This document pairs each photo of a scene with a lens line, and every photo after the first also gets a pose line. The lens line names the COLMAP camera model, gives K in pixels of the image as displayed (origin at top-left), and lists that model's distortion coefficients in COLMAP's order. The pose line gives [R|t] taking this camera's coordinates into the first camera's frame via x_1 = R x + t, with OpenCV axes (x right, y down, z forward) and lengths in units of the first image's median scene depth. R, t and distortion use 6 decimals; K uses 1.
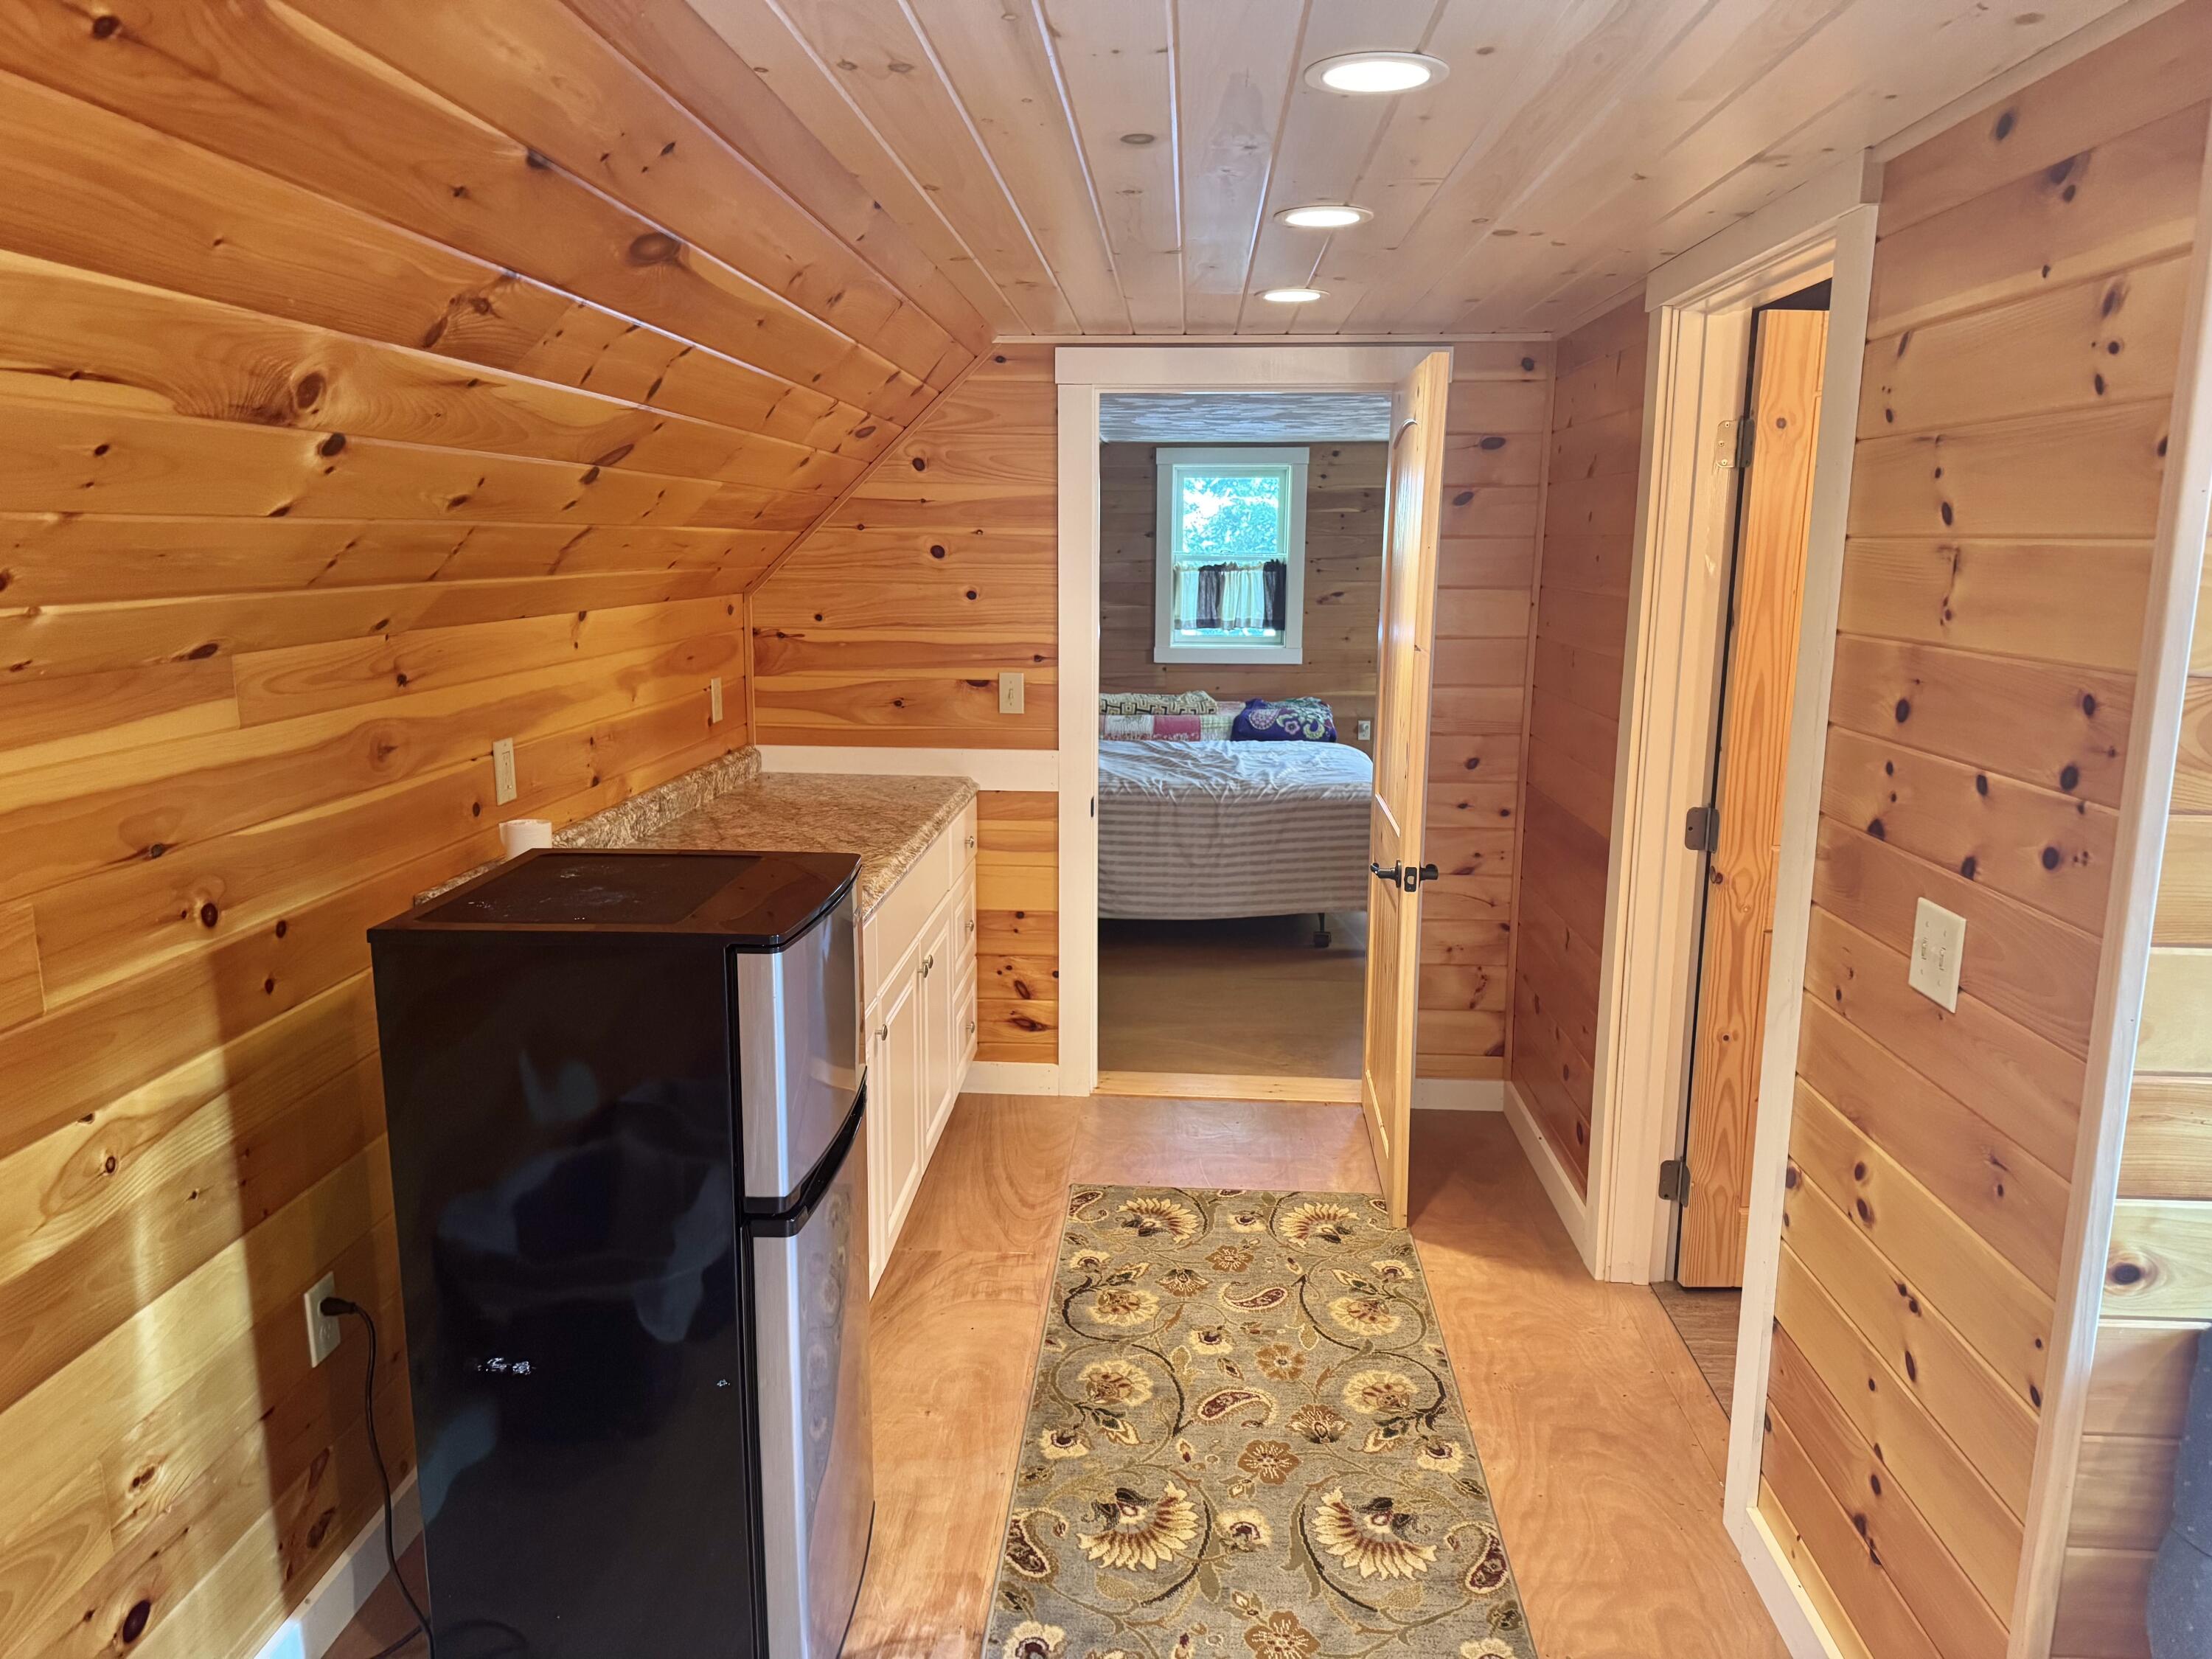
lens RADIAL K [[1567.8, 0, 1127.8], [0, 1567.8, 823.0], [0, 0, 1]] dist [0.072062, -0.084768]
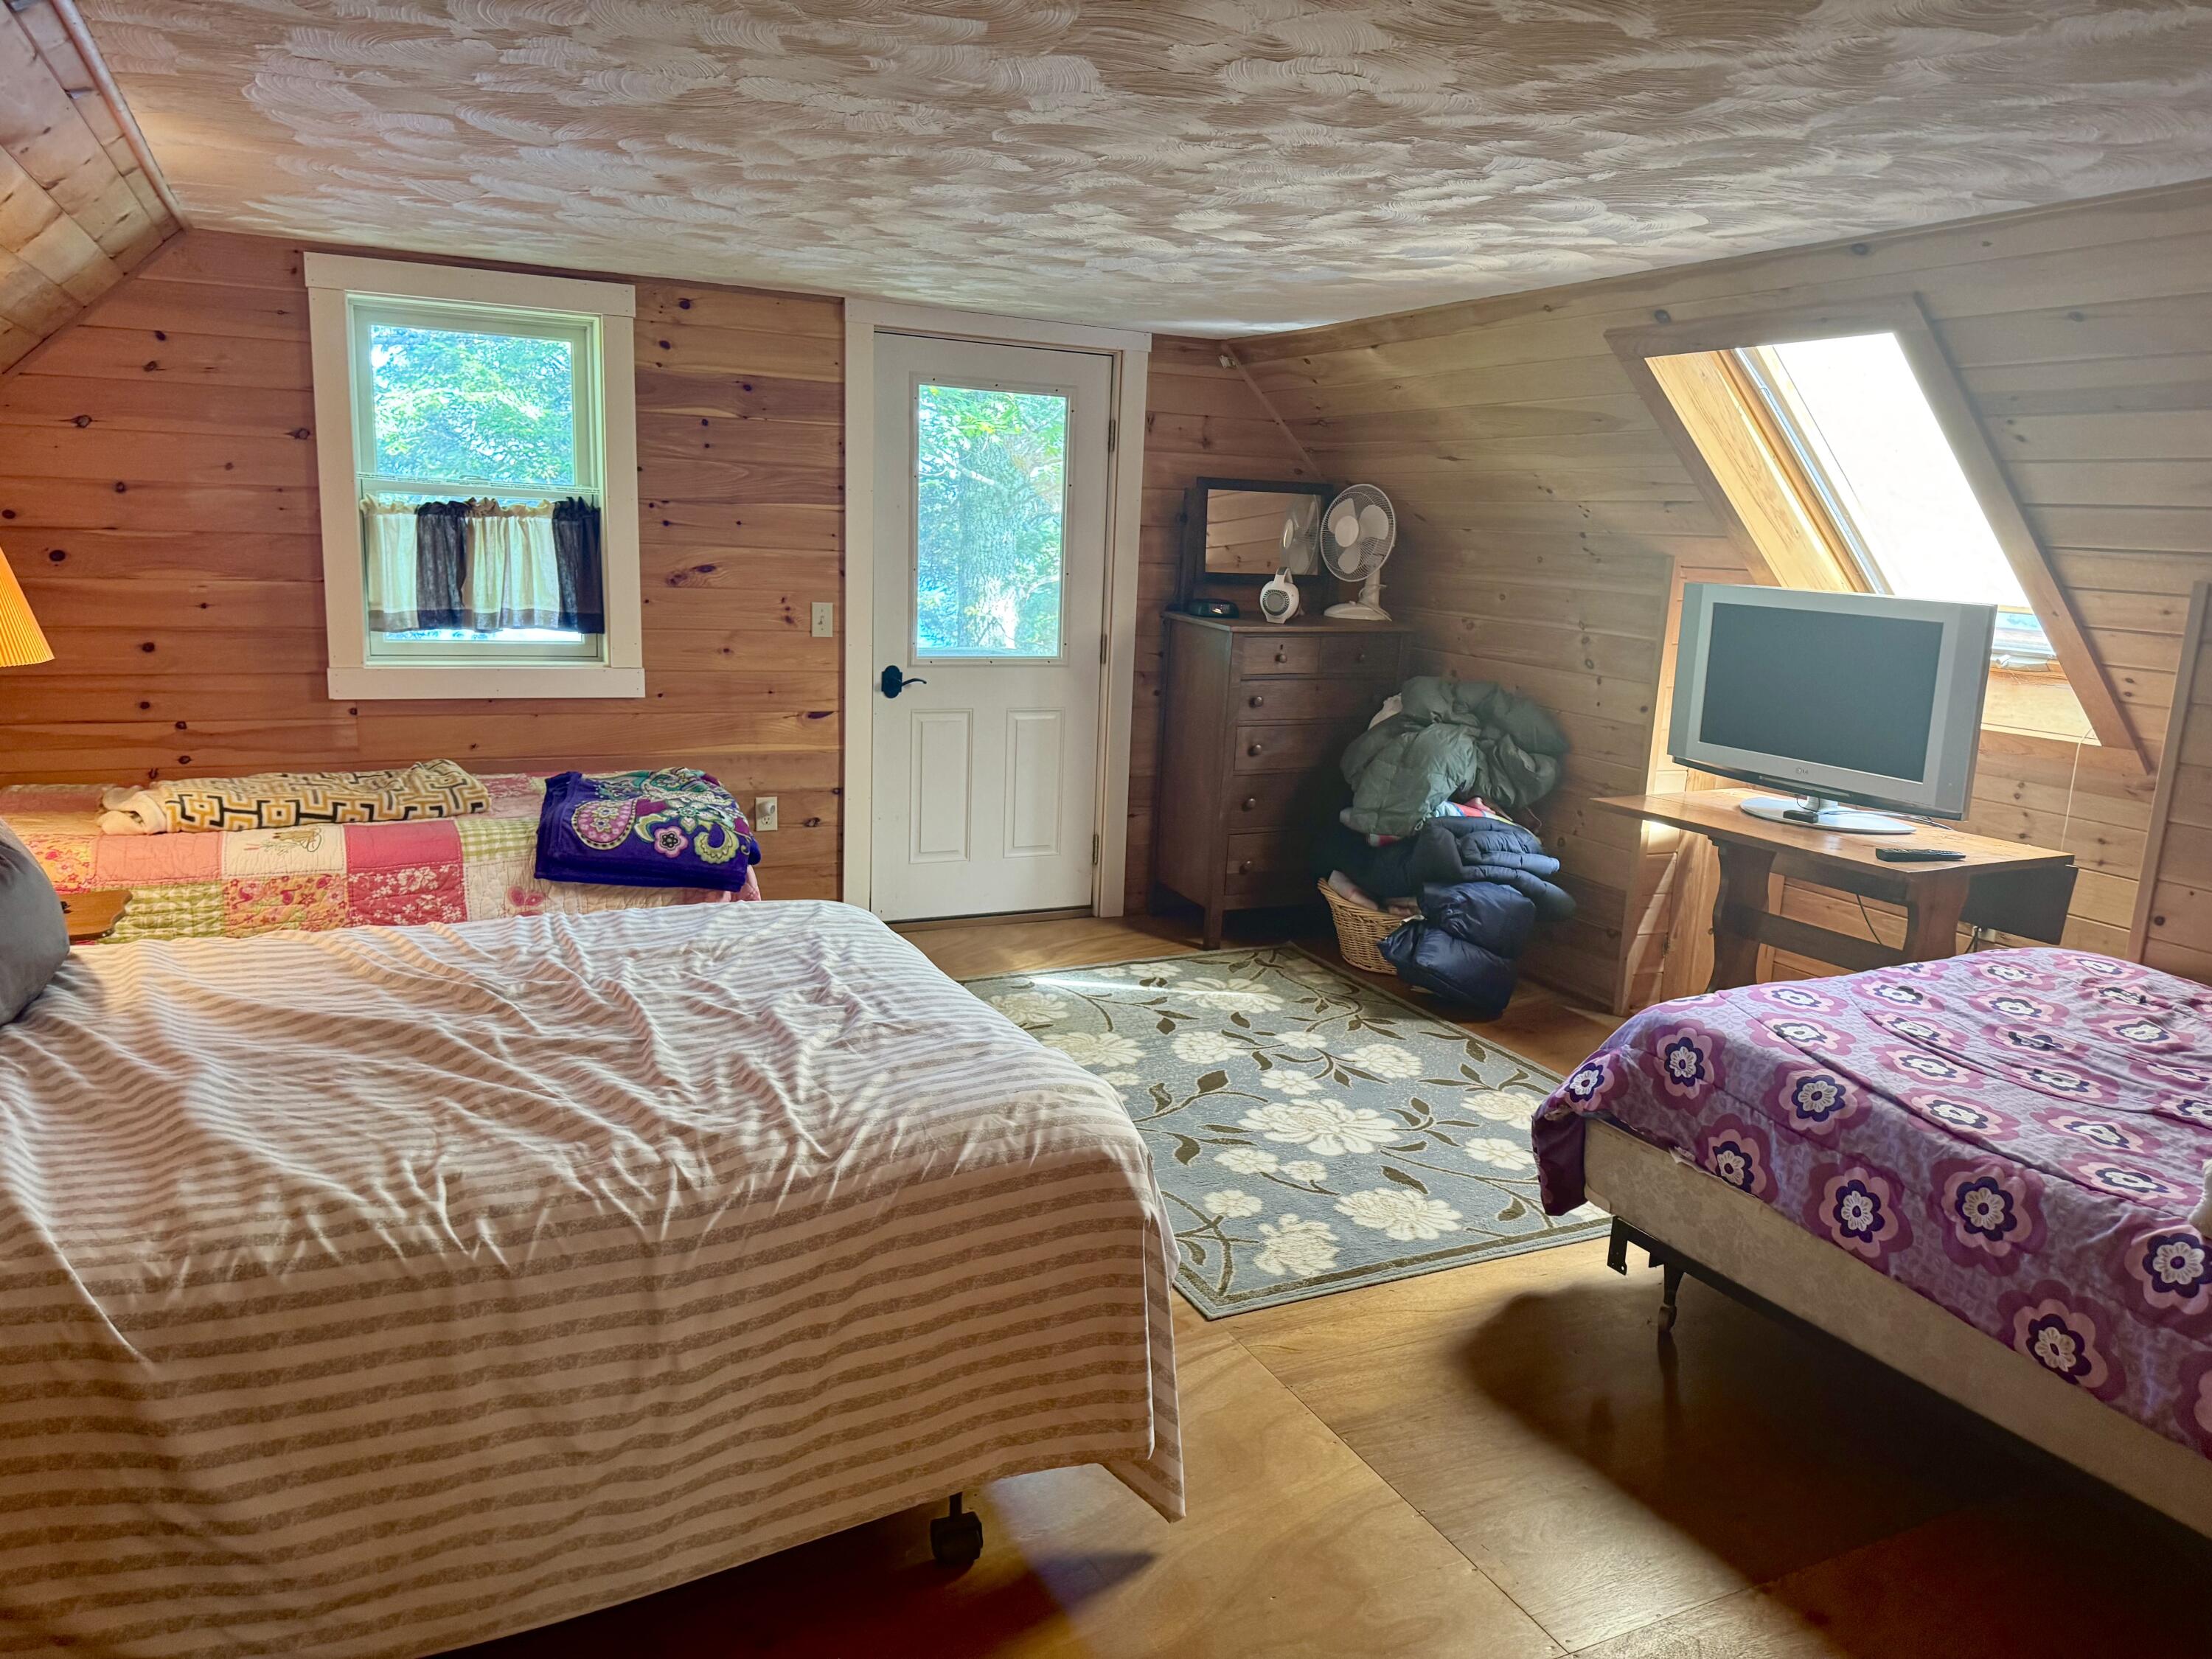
lens RADIAL K [[1567.8, 0, 1127.8], [0, 1567.8, 823.0], [0, 0, 1]] dist [0.072062, -0.084768]
pose [[0.877138, -0.061404, 0.476297, -0.006178], [0.052386, 0.998108, 0.032201, -0.141199], [-0.477373, -0.003294, 0.878695, 0.946355]]
